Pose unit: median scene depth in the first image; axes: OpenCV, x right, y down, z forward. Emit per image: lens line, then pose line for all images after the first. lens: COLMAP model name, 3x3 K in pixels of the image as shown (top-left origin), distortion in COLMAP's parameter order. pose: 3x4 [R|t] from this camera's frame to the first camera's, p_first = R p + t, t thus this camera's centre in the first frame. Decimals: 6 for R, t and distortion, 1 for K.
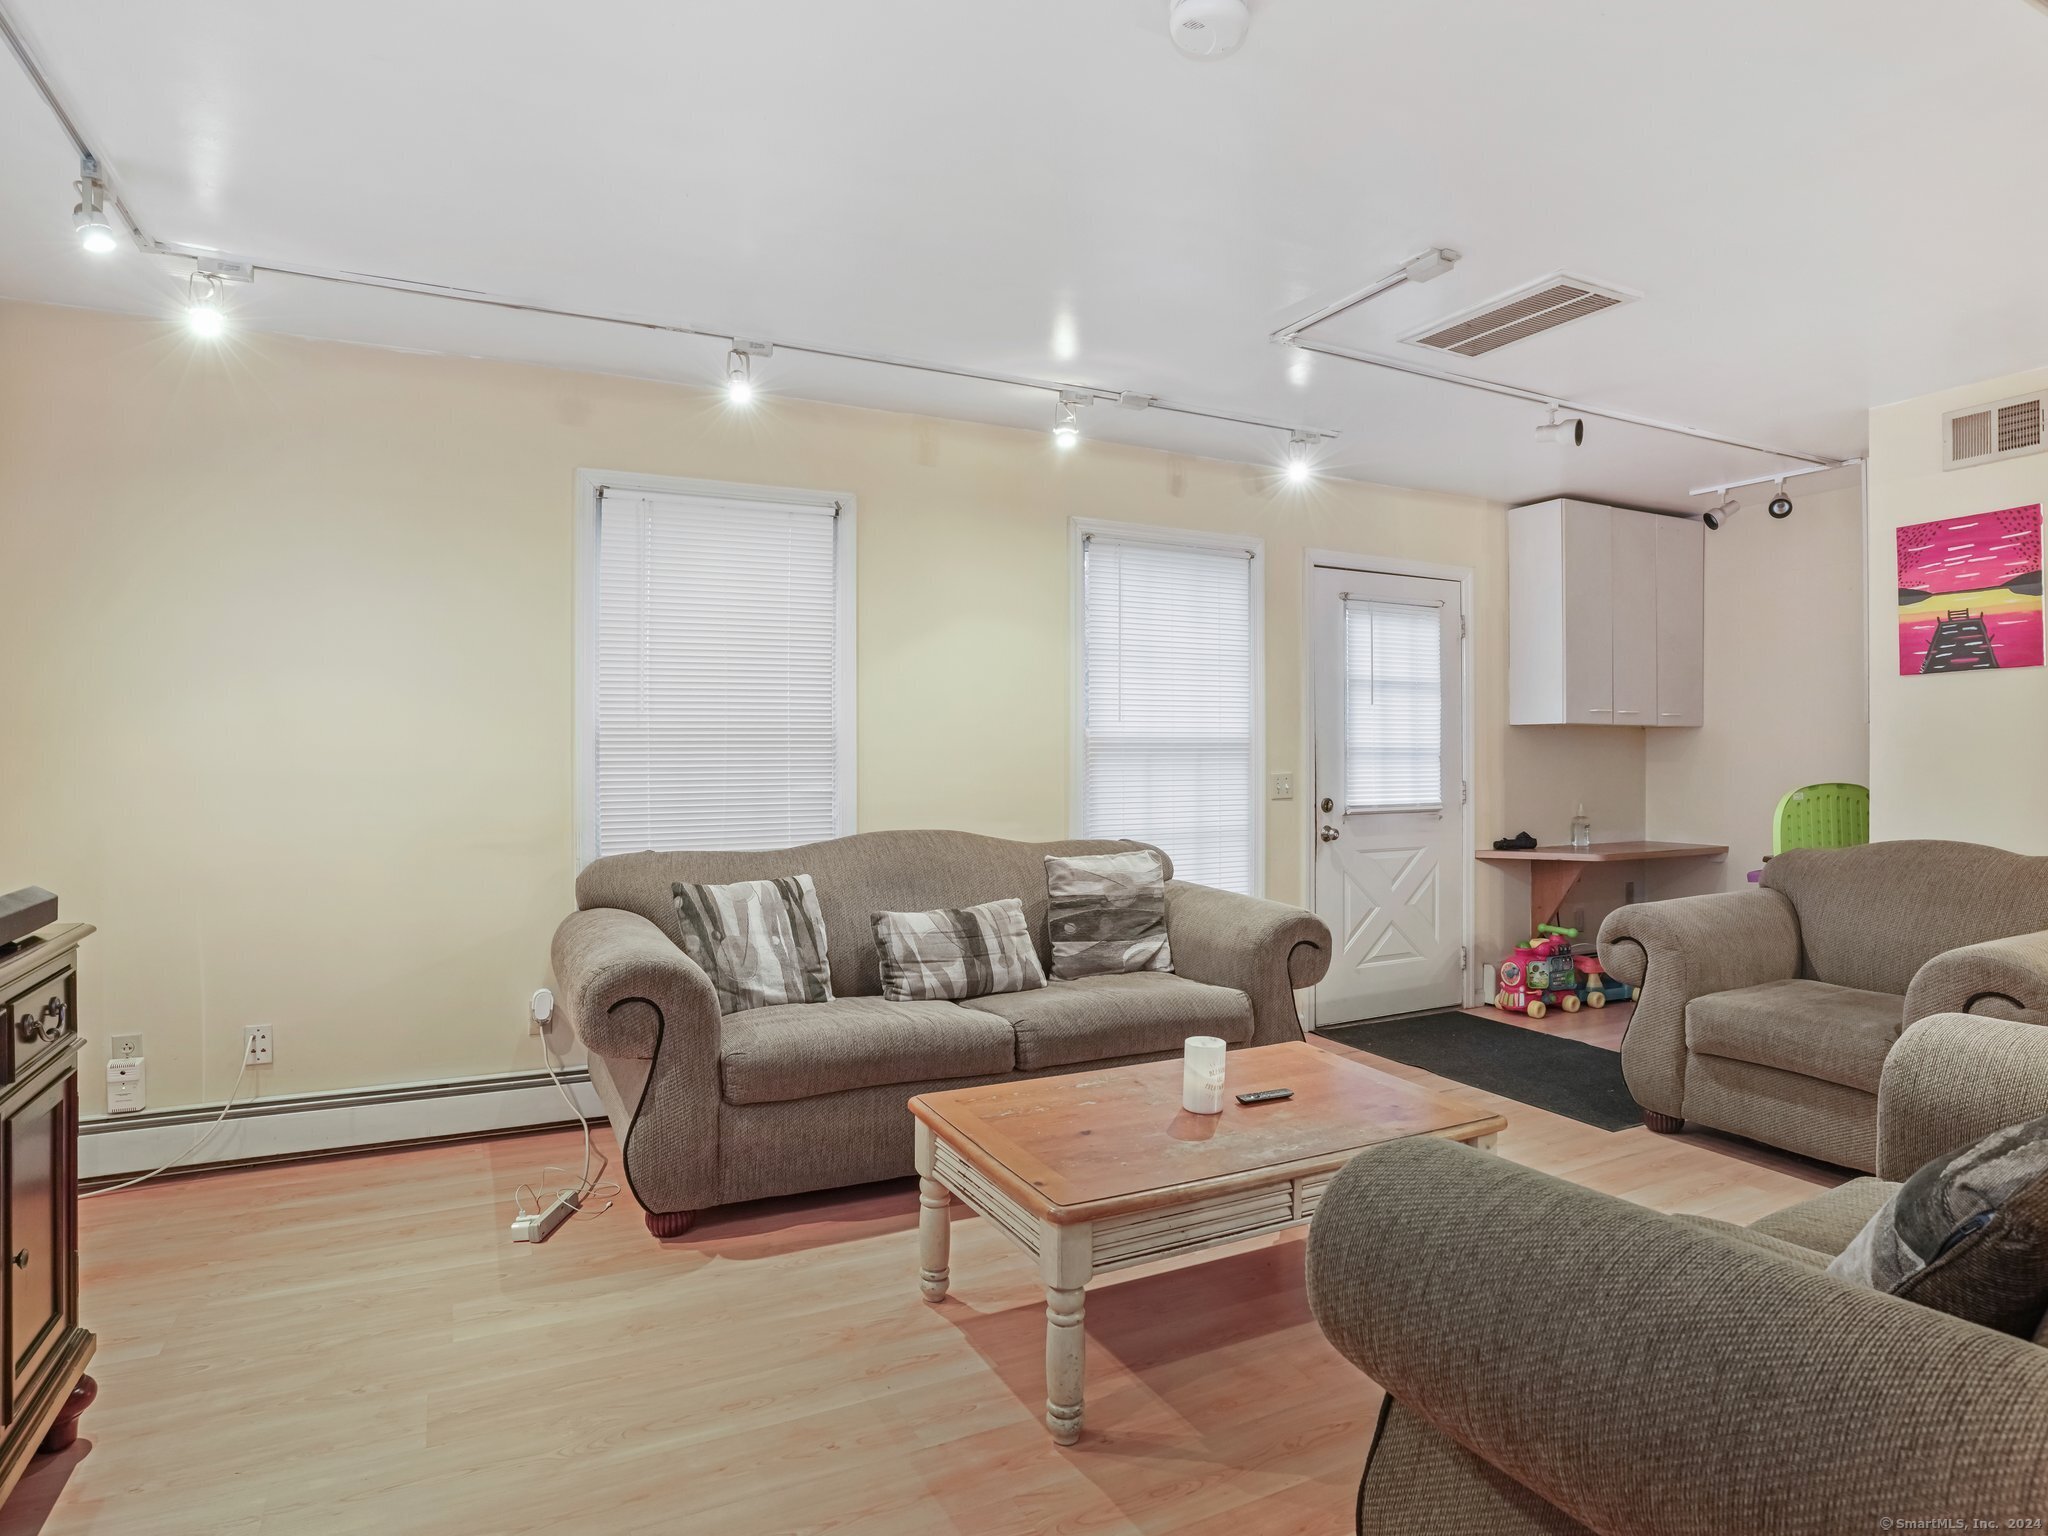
lens RADIAL K [[1144.5, 0, 1035.1], [0, 1144.5, 766.0], [0, 0, 1]] dist [-0.053315, 0.001793]
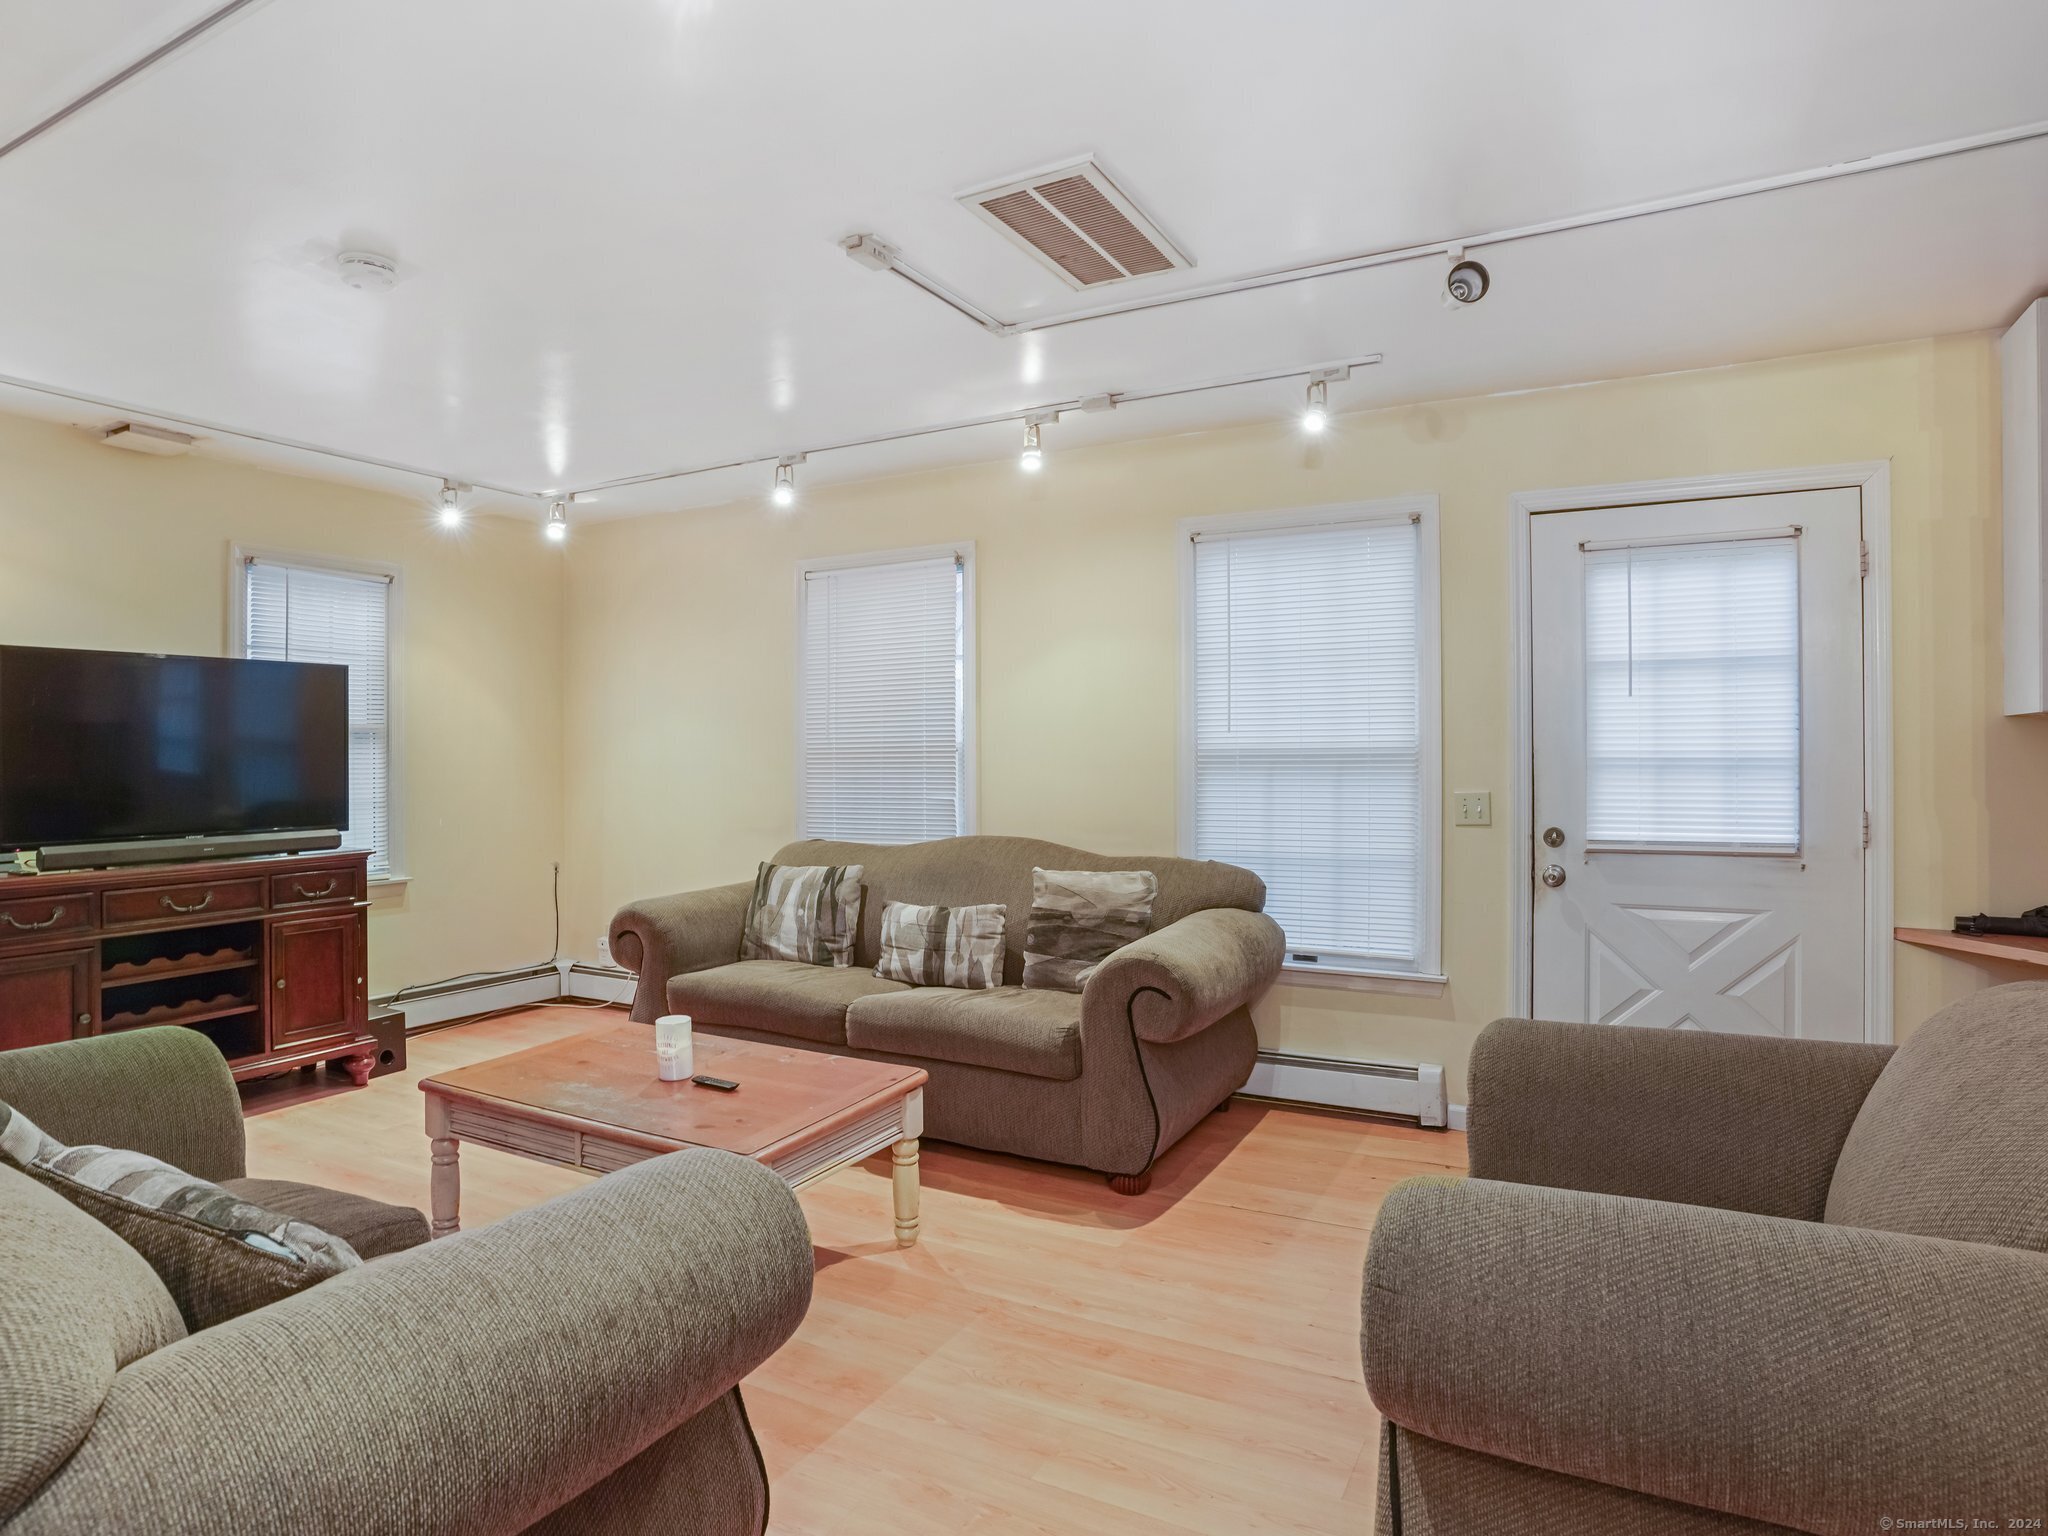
lens RADIAL K [[1144.5, 0, 1038.5], [0, 1144.5, 754.9], [0, 0, 1]] dist [-0.053315, 0.001793]
pose [[0.576678, -0.003542, -0.816964, 0.871451], [-0.003590, 0.999970, -0.006869, -0.016018], [0.816963, 0.006894, 0.576648, 0.414799]]
